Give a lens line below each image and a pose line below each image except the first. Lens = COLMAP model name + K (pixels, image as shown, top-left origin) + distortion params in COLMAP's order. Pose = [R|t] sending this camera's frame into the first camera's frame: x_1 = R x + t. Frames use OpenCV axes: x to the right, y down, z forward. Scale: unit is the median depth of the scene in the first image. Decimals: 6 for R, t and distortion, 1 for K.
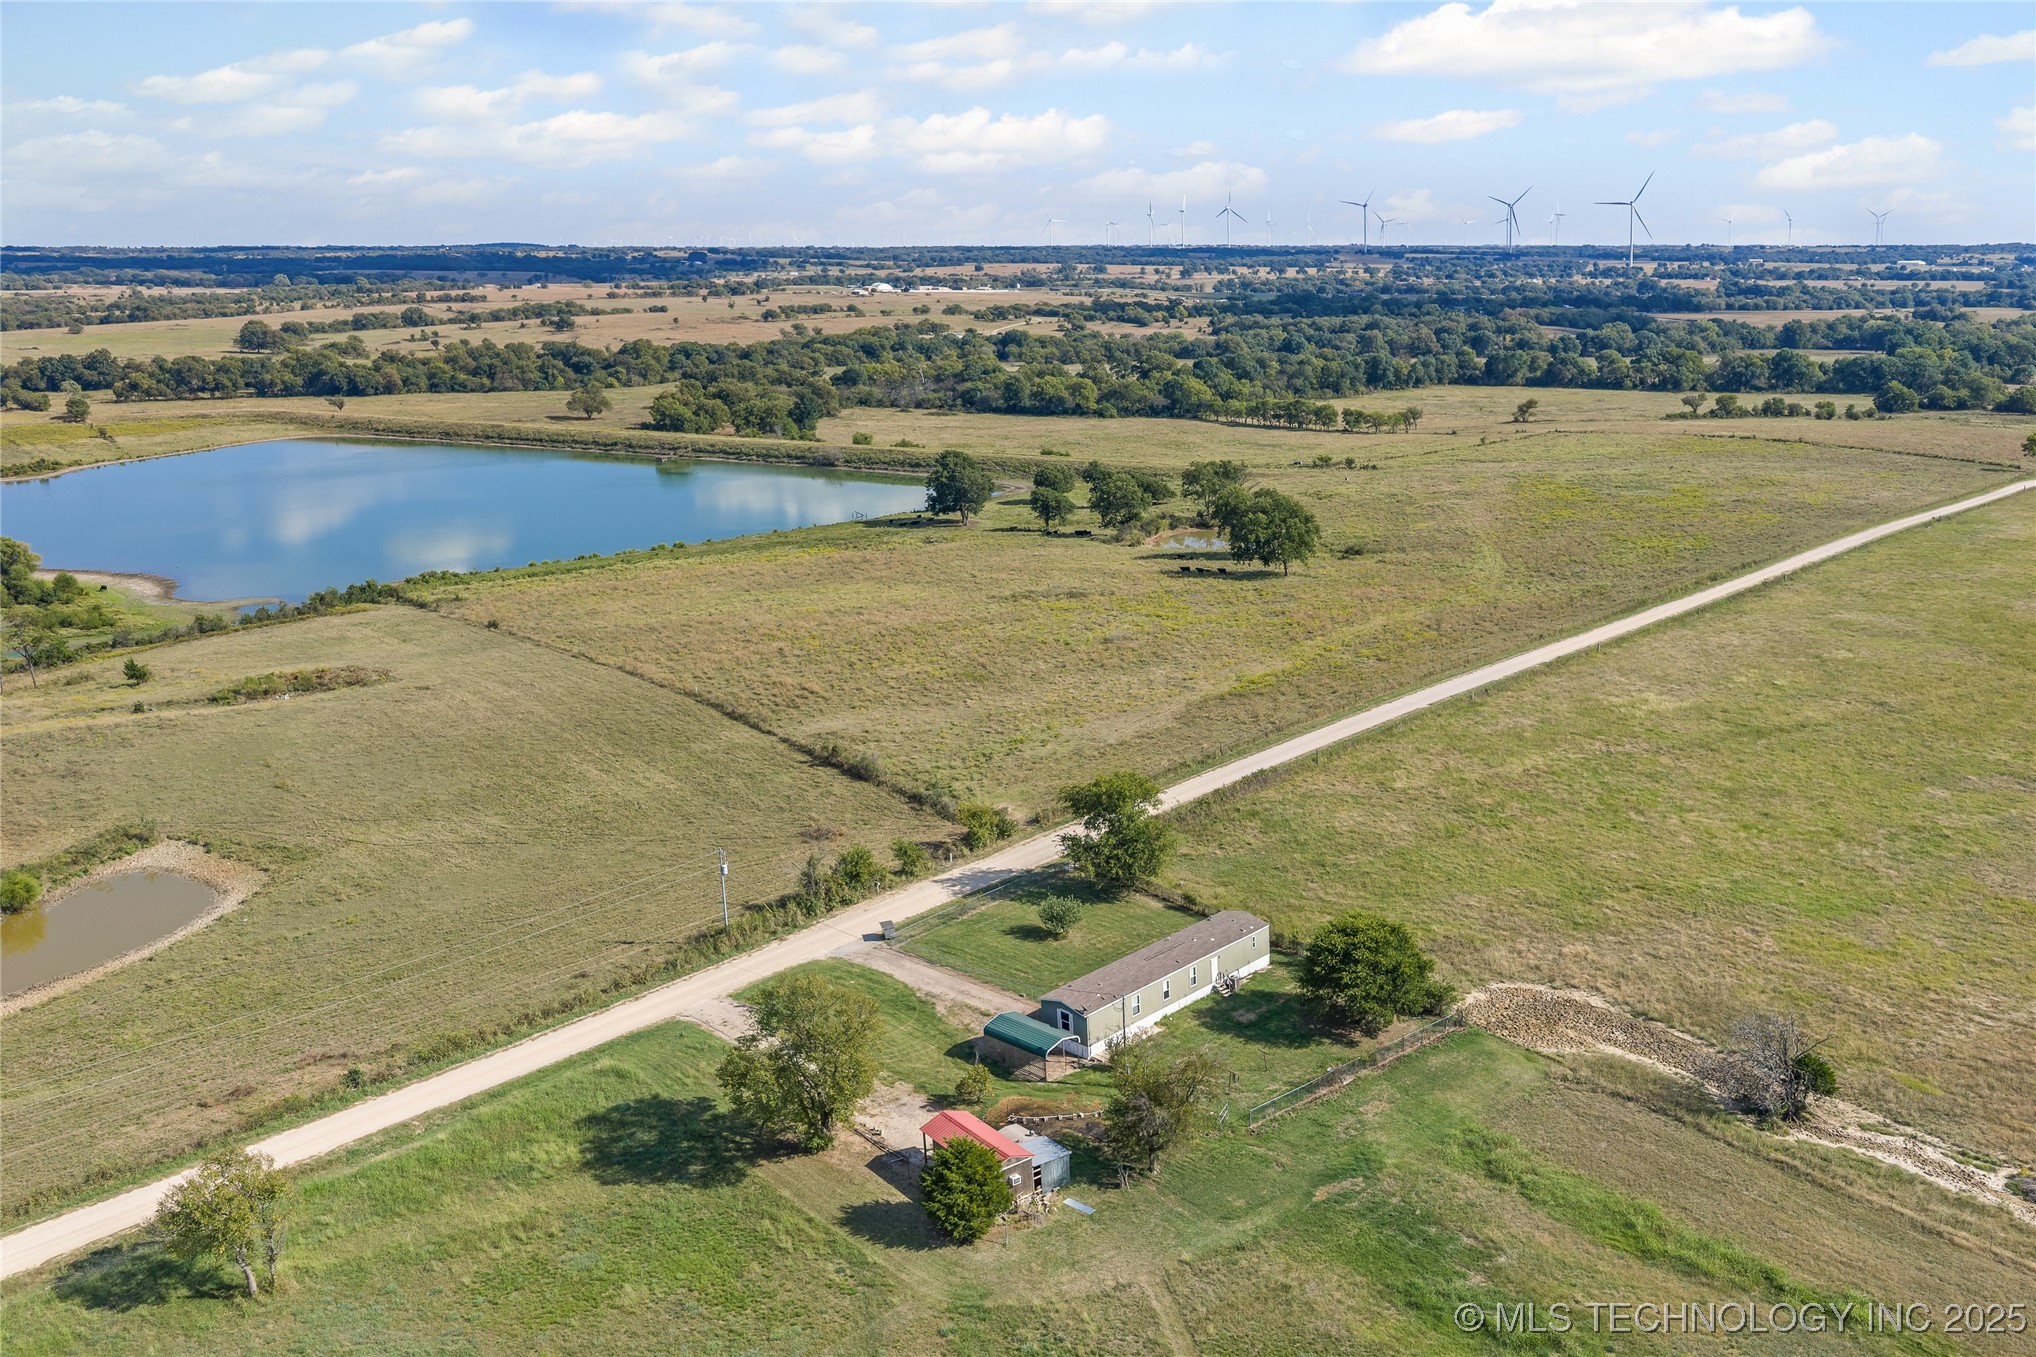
lens RADIAL K [[1760.9, 0, 1071.6], [0, 1760.9, 603.5], [0, 0, 1]] dist [0.017925, -0.010765]
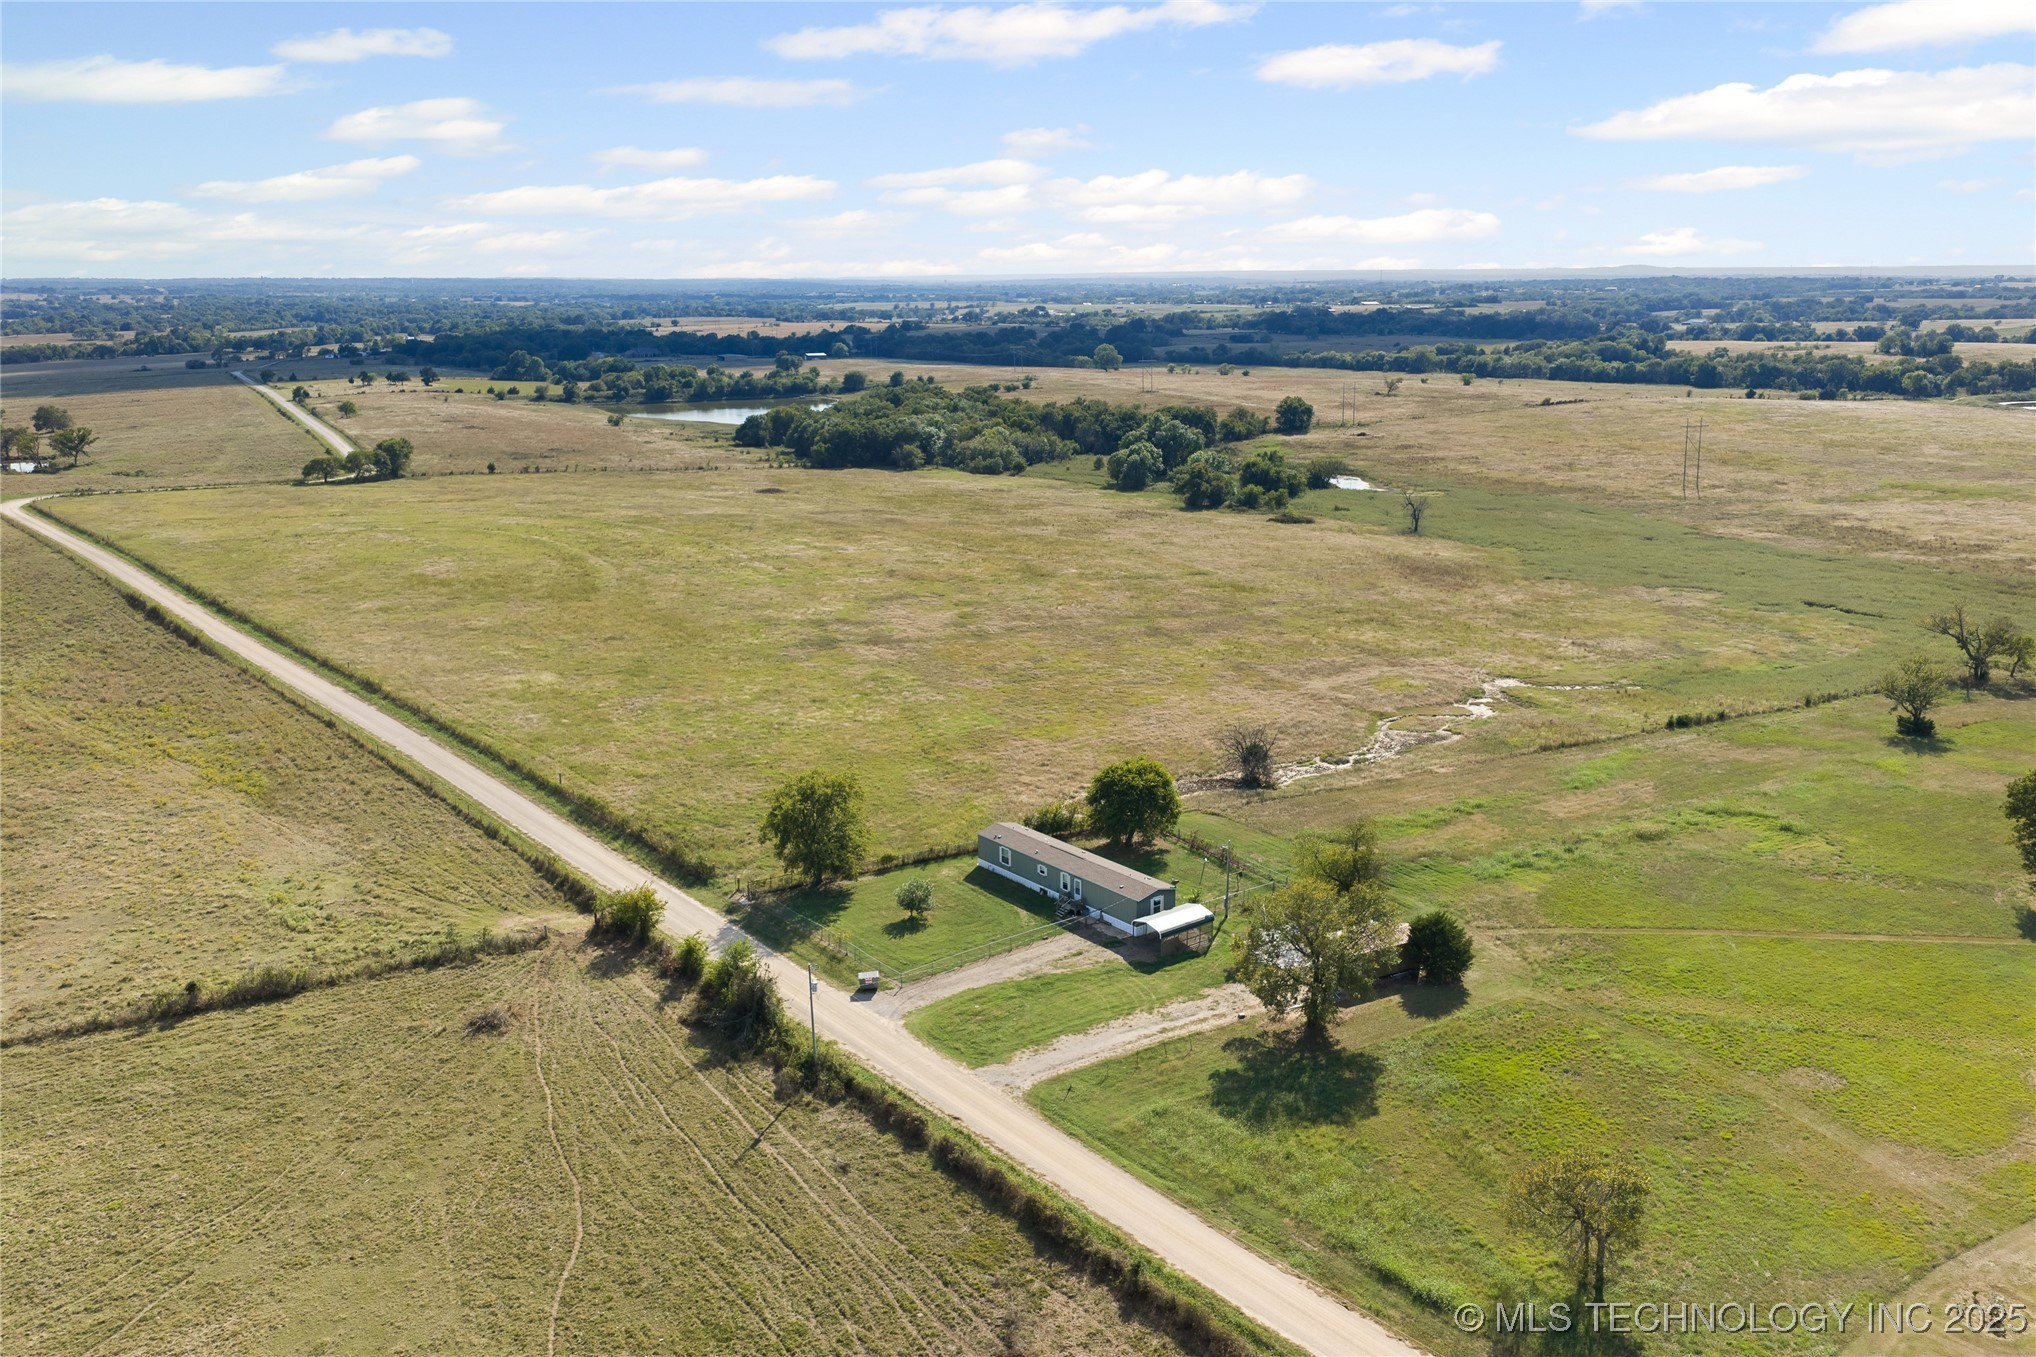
lens RADIAL K [[1700.5, 0, 1048.9], [0, 1700.5, 681.9], [0, 0, 1]] dist [-0.001118, -0.002402]
pose [[0.158384, -0.233346, 0.959408, -0.726545], [0.205291, 0.958221, 0.199167, -0.099724], [-0.965800, 0.165413, 0.199671, 0.559248]]
